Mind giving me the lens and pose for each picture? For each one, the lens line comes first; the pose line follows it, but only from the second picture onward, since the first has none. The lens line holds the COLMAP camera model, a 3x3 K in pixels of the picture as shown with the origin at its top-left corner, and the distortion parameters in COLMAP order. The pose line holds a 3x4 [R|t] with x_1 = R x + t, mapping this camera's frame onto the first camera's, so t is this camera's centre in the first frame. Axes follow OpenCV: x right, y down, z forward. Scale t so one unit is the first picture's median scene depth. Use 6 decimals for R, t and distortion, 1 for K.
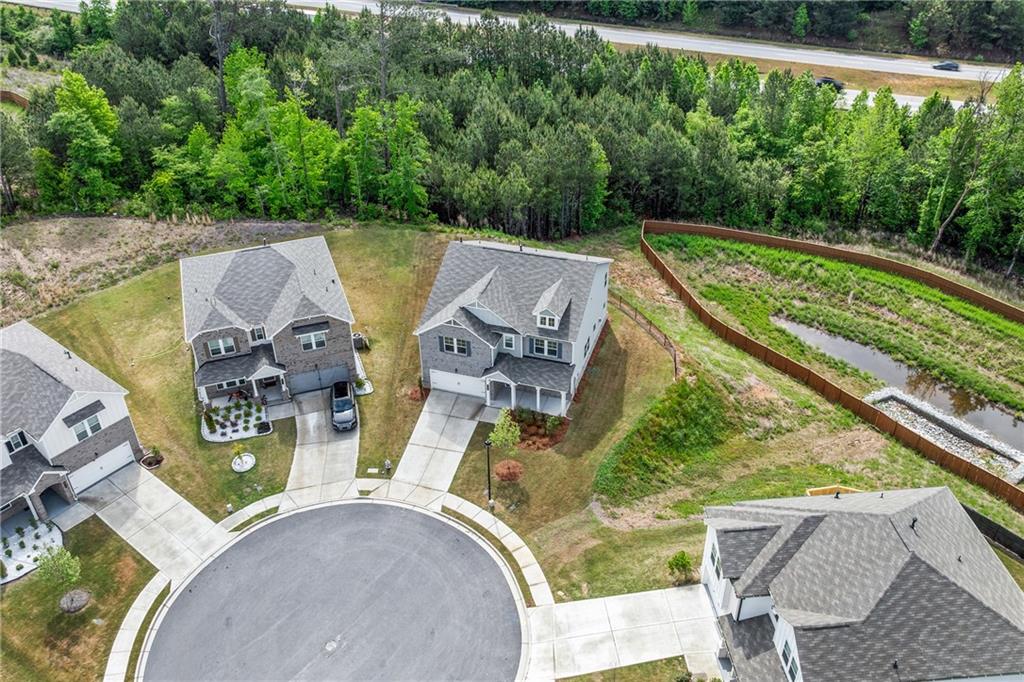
lens RADIAL K [[878.9, 0, 508.5], [0, 878.9, 343.3], [0, 0, 1]] dist [-0.023408, 0.001082]
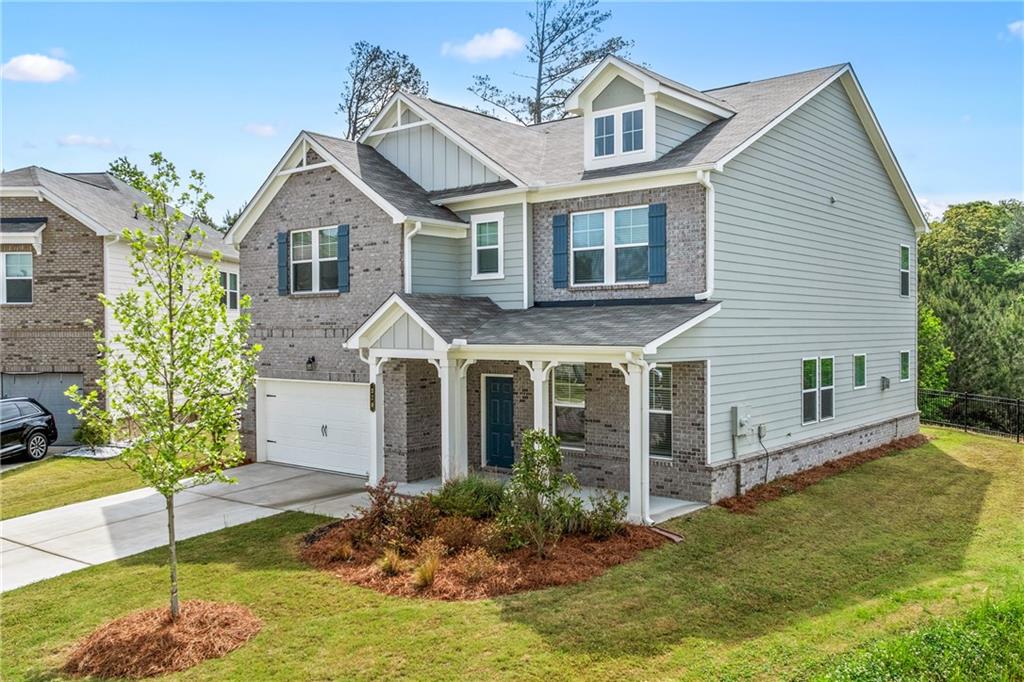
lens RADIAL K [[878.9, 0, 508.5], [0, 878.9, 343.3], [0, 0, 1]] dist [-0.023408, 0.001082]
pose [[0.923463, 0.007925, -0.383606, 0.087746], [-0.219169, 0.831519, -0.510432, 0.126514], [0.314931, 0.555439, 0.769614, 0.642796]]
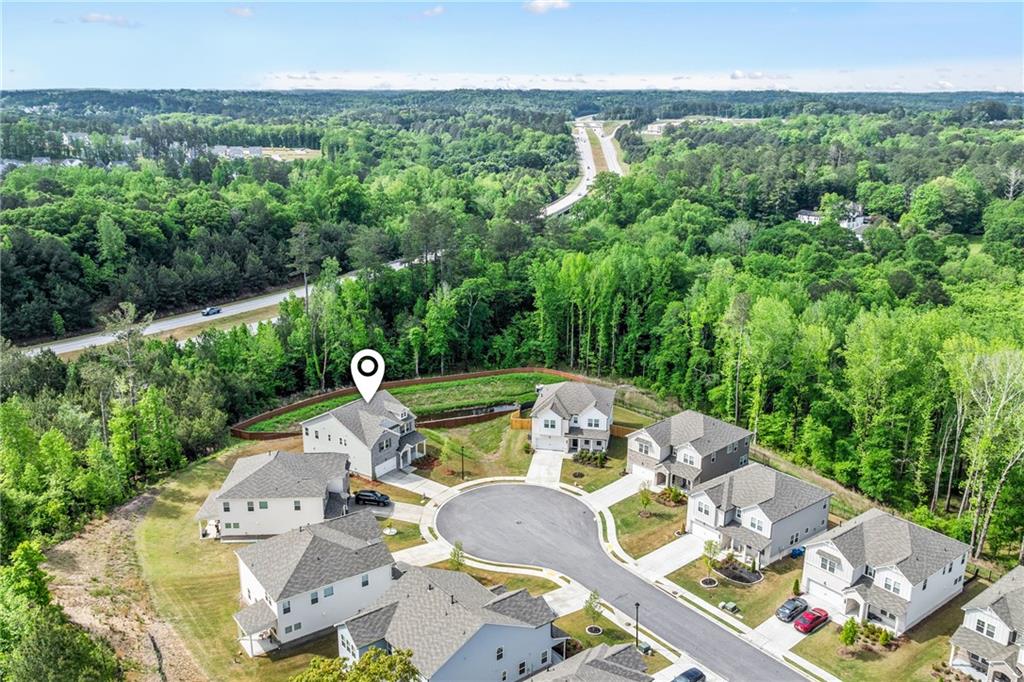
lens RADIAL K [[878.9, 0, 508.5], [0, 878.9, 343.3], [0, 0, 1]] dist [-0.023408, 0.001082]
pose [[0.291256, -0.266918, 0.918654, -1.356456], [0.533884, 0.842186, 0.075434, -0.148875], [-0.793812, 0.468484, 0.387795, -0.060490]]
